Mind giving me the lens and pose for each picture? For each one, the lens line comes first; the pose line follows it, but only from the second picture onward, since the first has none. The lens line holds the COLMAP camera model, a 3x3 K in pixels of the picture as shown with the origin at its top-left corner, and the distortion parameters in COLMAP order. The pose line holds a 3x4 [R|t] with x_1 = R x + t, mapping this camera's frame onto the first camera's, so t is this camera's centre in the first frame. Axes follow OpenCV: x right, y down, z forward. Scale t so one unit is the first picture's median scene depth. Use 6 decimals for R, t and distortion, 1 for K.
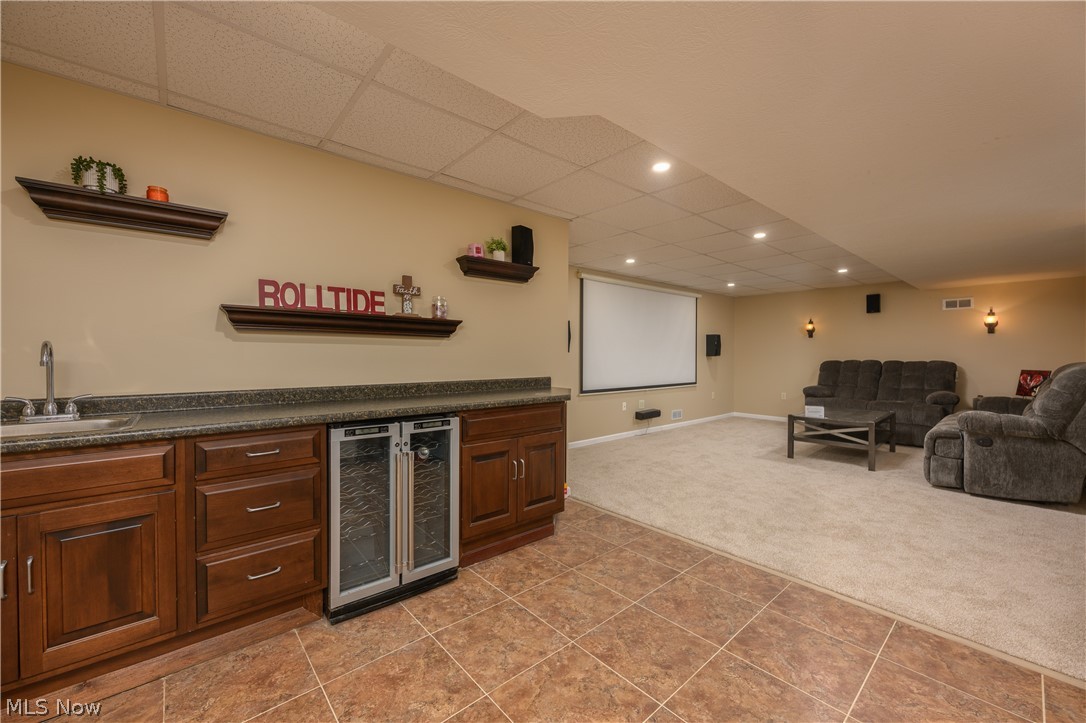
lens RADIAL K [[425.6, 0, 542.3], [0, 425.6, 357.4], [0, 0, 1]] dist [0.000473, 0.000742]
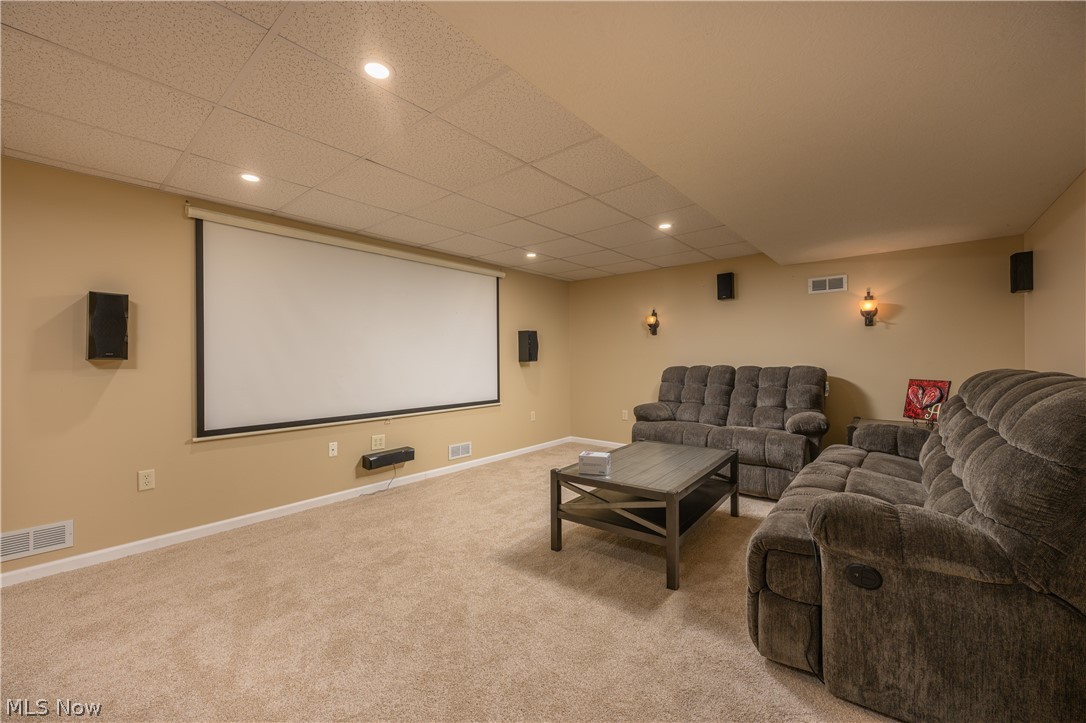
lens RADIAL K [[425.6, 0, 540.8], [0, 425.6, 358.0], [0, 0, 1]] dist [0.000473, 0.000742]
pose [[0.987528, -0.009207, 0.157175, 0.513269], [0.010414, 0.999922, -0.006861, -0.005839], [-0.157099, 0.008412, 0.987547, 0.493820]]
